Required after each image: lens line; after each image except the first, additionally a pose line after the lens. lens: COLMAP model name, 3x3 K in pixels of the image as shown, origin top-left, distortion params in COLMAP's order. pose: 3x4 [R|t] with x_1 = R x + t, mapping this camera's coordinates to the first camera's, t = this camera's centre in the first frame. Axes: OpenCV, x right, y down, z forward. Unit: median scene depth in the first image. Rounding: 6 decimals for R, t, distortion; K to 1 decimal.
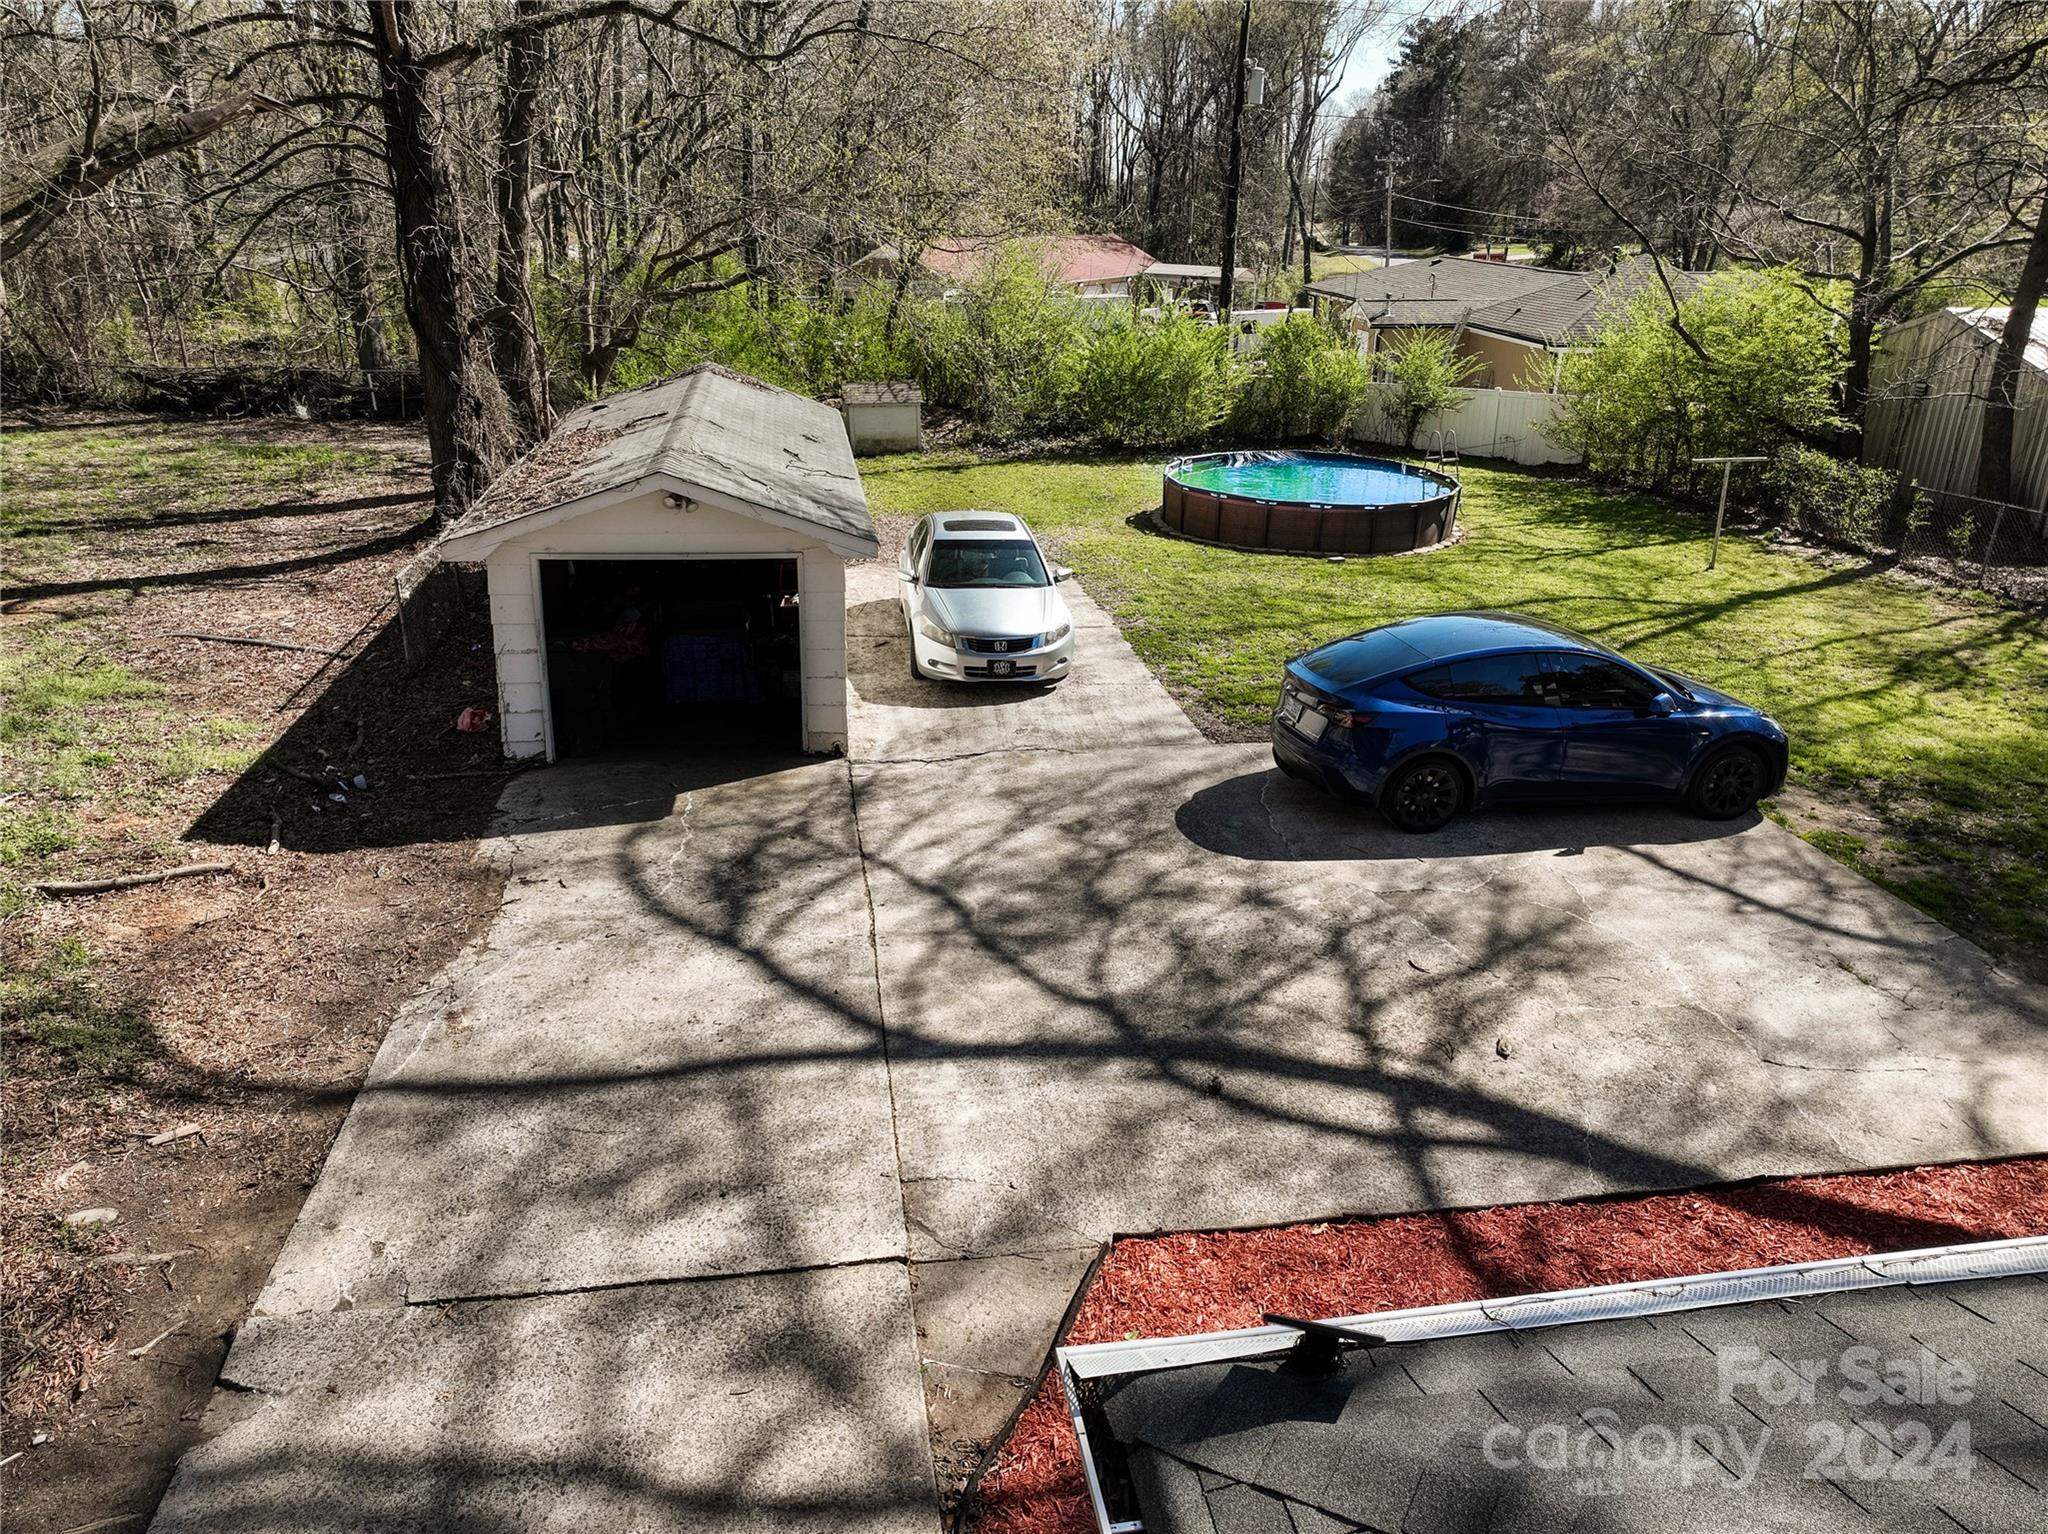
lens RADIAL K [[1451.6, 0, 1046.4], [0, 1451.6, 761.2], [0, 0, 1]] dist [-0.001991, -0.002531]
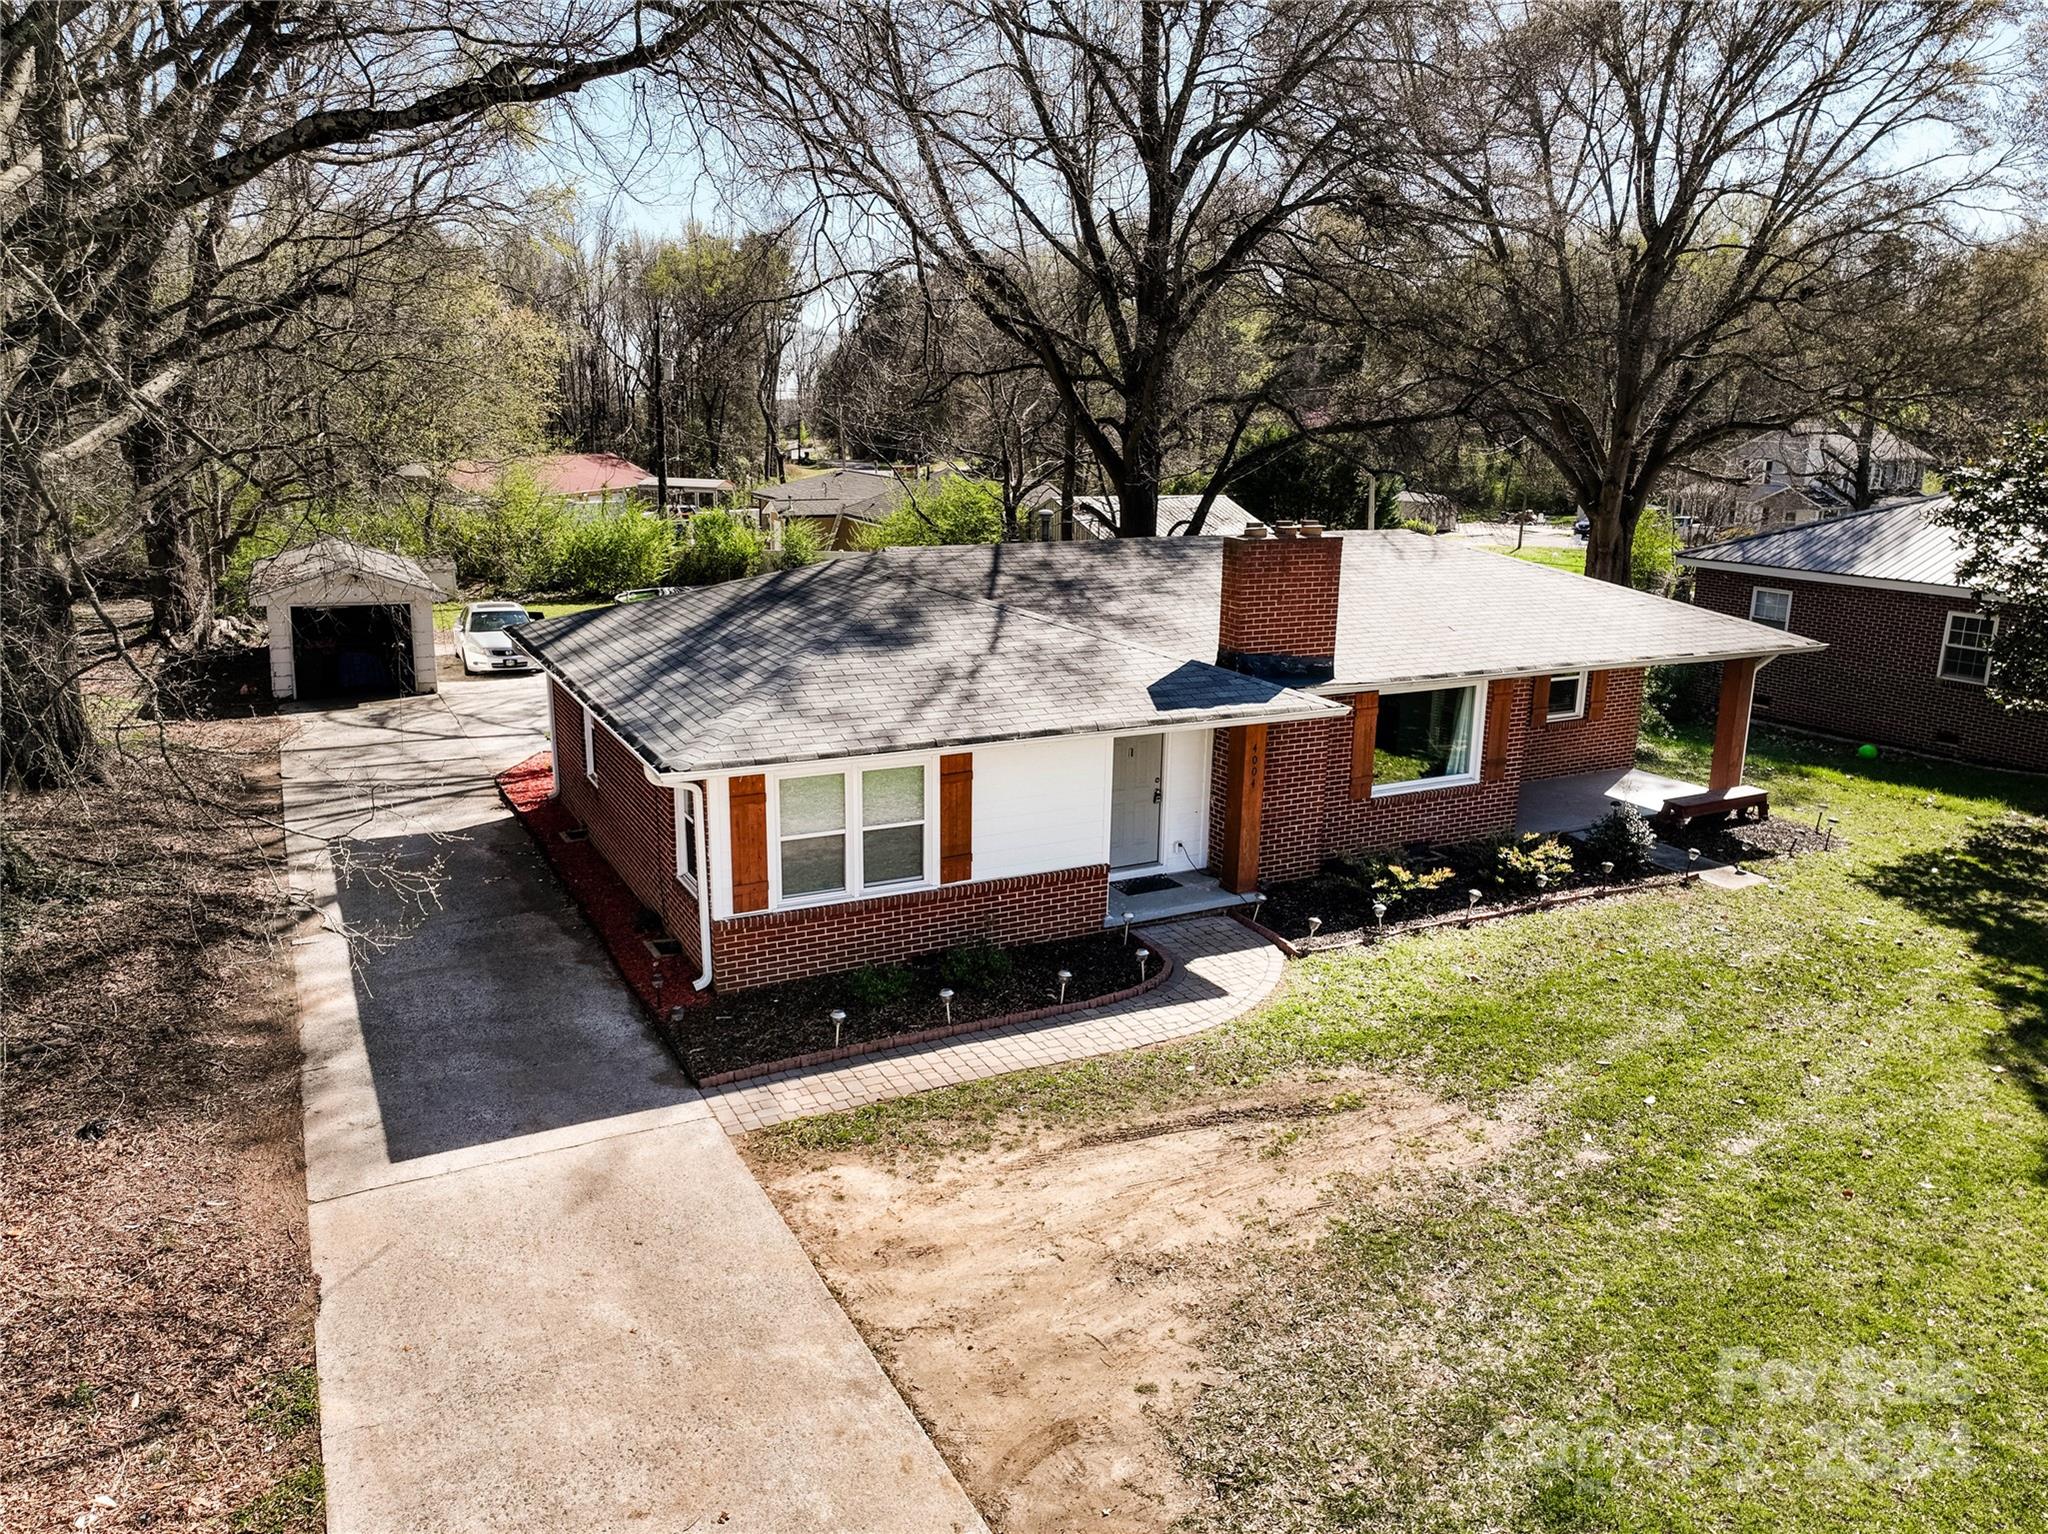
lens RADIAL K [[1428.5, 0, 1024.0], [0, 1428.5, 767.0], [0, 0, 1]] dist [0.004295, 0.000529]
pose [[0.954713, -0.072616, 0.288529, 0.090650], [0.109030, 0.987687, -0.112190, 0.502267], [-0.276830, 0.138568, 0.950875, -1.470104]]
